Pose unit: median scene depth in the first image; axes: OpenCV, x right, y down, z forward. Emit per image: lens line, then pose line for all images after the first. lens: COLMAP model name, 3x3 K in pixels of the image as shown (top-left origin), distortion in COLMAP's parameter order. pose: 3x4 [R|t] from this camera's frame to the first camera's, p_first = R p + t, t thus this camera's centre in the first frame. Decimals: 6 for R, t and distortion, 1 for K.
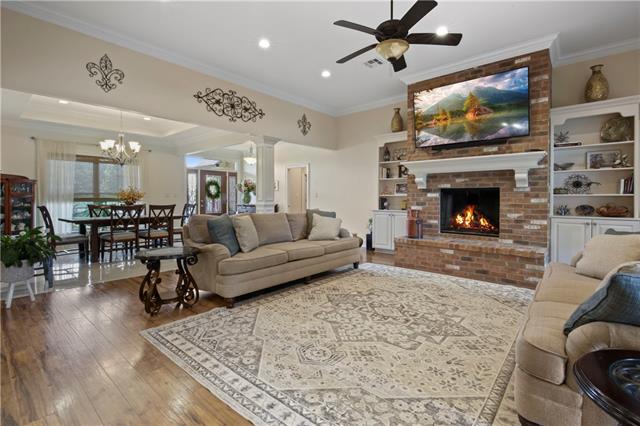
lens RADIAL K [[299.8, 0, 327.5], [0, 299.8, 200.5], [0, 0, 1]] dist [-0.002133, 0.000655]
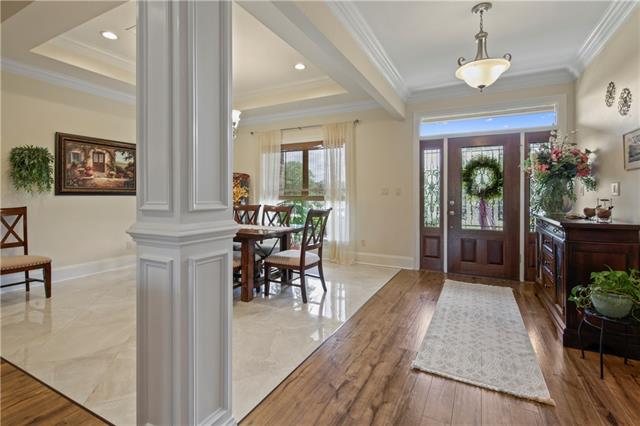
lens RADIAL K [[299.8, 0, 325.6], [0, 299.8, 196.0], [0, 0, 1]] dist [-0.002133, 0.000655]
pose [[0.232276, 0.006552, -0.972628, 0.003853], [-0.010329, 0.999938, 0.004269, -0.017301], [0.972595, 0.009055, 0.232329, 1.224385]]
